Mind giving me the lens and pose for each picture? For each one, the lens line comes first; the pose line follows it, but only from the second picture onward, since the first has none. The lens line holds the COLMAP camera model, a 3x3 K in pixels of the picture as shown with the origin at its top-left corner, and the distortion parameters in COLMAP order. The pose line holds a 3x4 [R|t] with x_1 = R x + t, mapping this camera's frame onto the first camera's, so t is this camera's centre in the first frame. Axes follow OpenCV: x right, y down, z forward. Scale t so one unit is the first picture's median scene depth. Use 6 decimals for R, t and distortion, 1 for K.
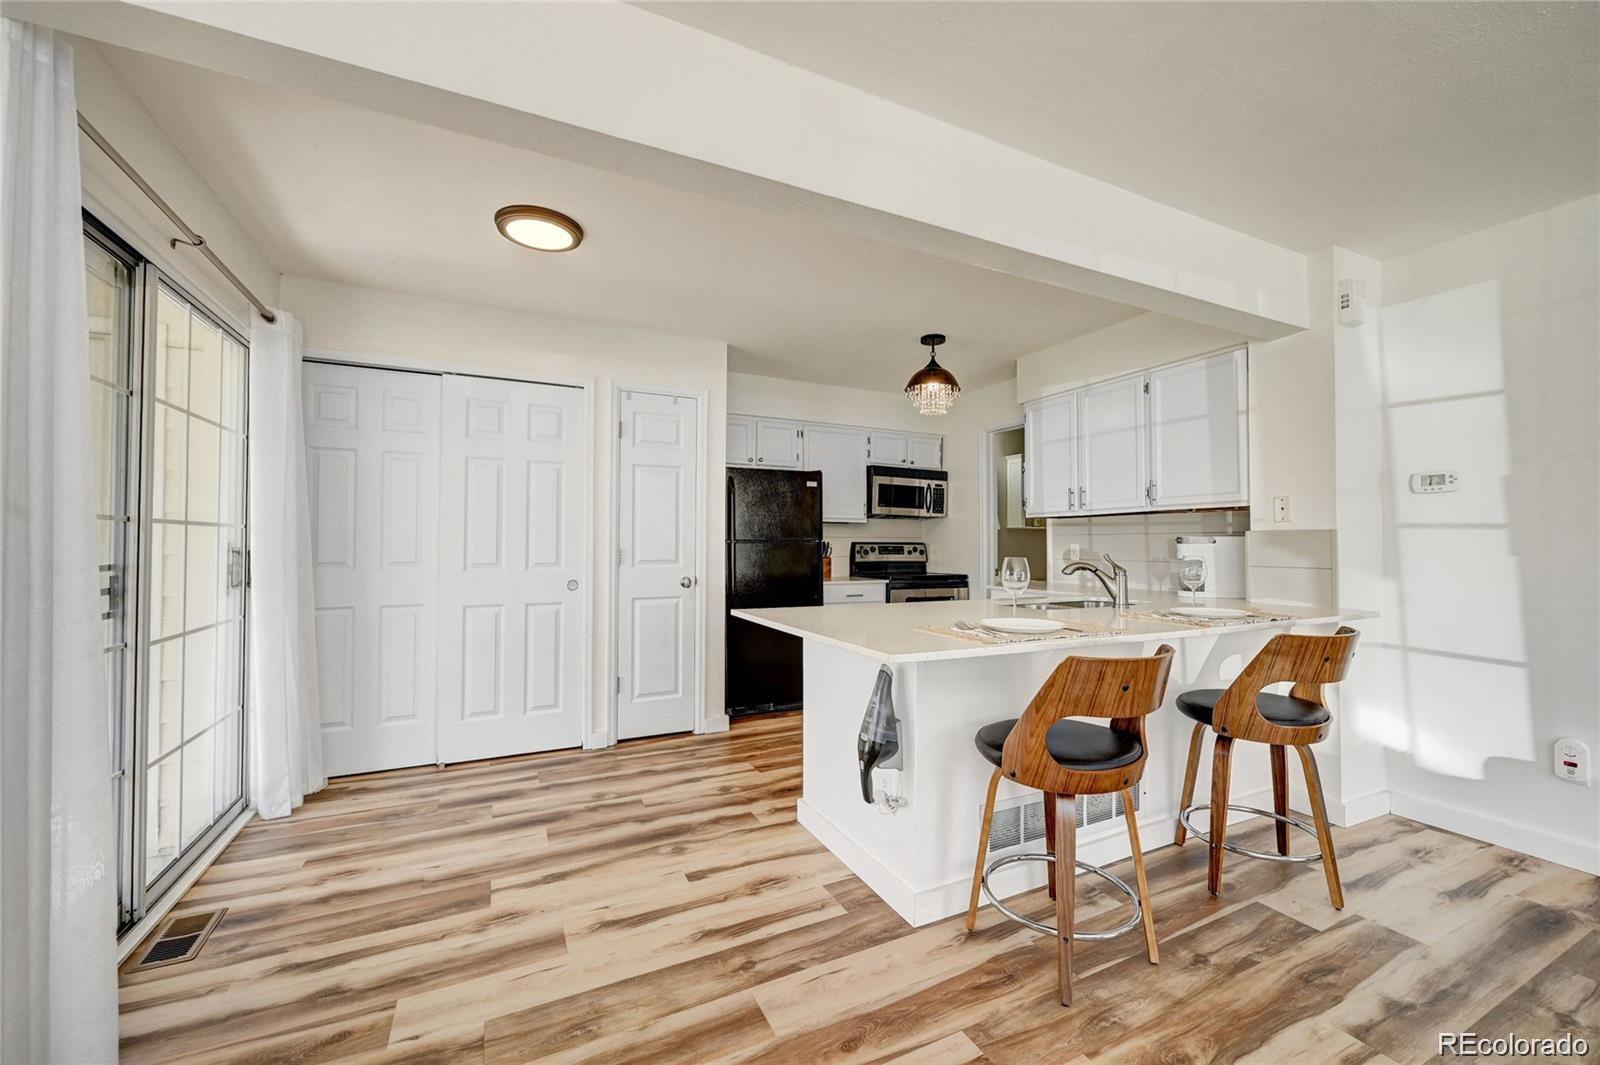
lens RADIAL K [[629.3, 0, 810.0], [0, 629.3, 531.9], [0, 0, 1]] dist [0.000522, 0.000240]
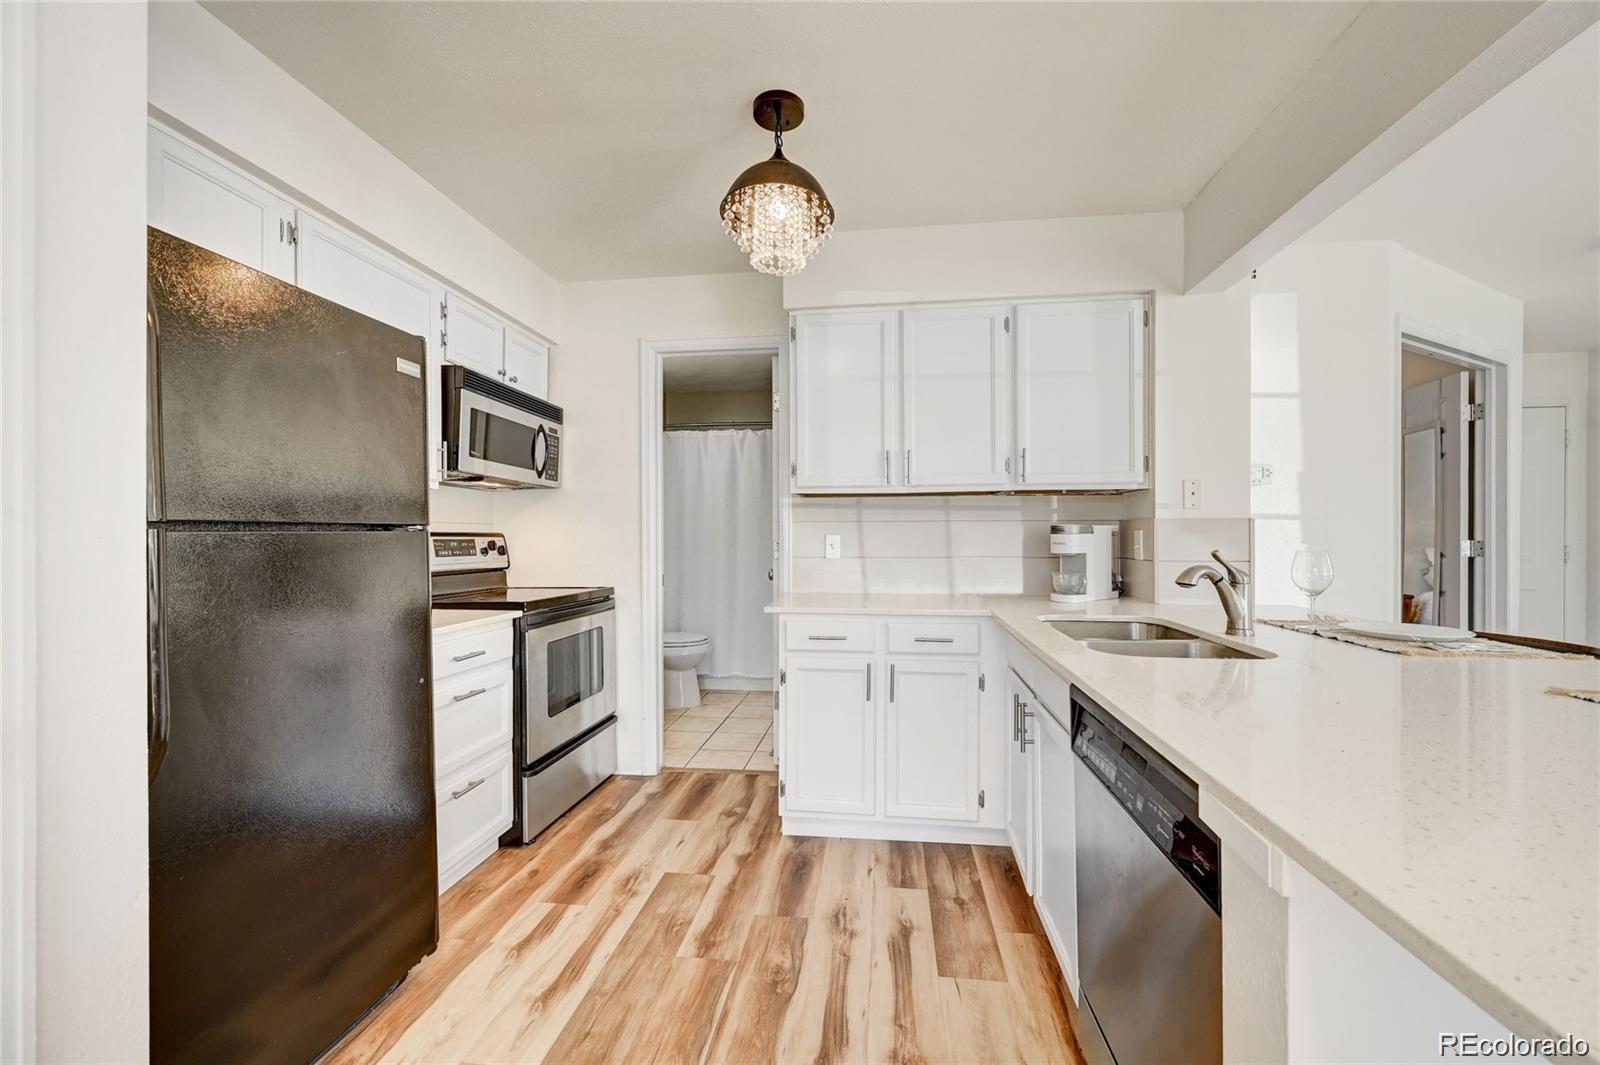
lens RADIAL K [[629.3, 0, 810.0], [0, 629.3, 531.9], [0, 0, 1]] dist [0.000522, 0.000240]
pose [[0.554898, -0.001071, 0.831918, -0.243852], [-0.013412, 0.999858, 0.010234, 0.013374], [-0.831810, -0.016837, 0.554805, 0.908692]]
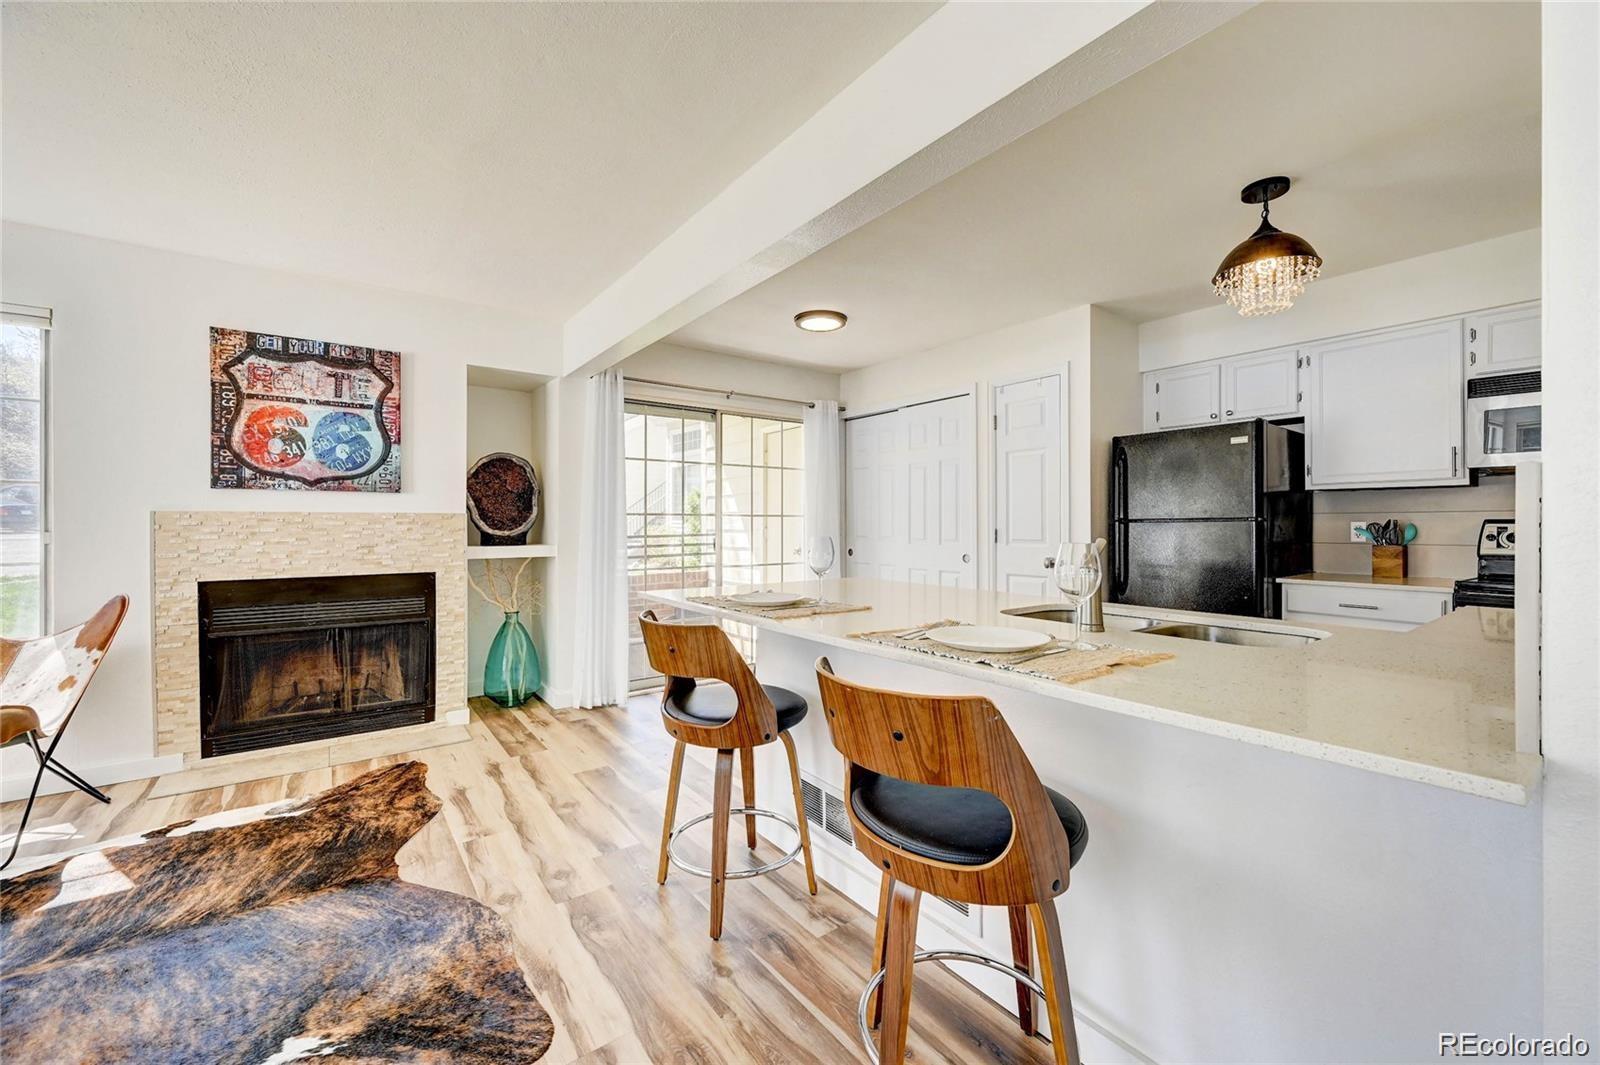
lens RADIAL K [[636.0, 0, 809.4], [0, 636.0, 523.1], [0, 0, 1]] dist [-0.001238, -0.000301]
pose [[0.187041, -0.005493, -0.982337, 0.921485], [0.020301, 0.999792, -0.001725, 0.014887], [0.982142, -0.019620, 0.187113, 0.567047]]
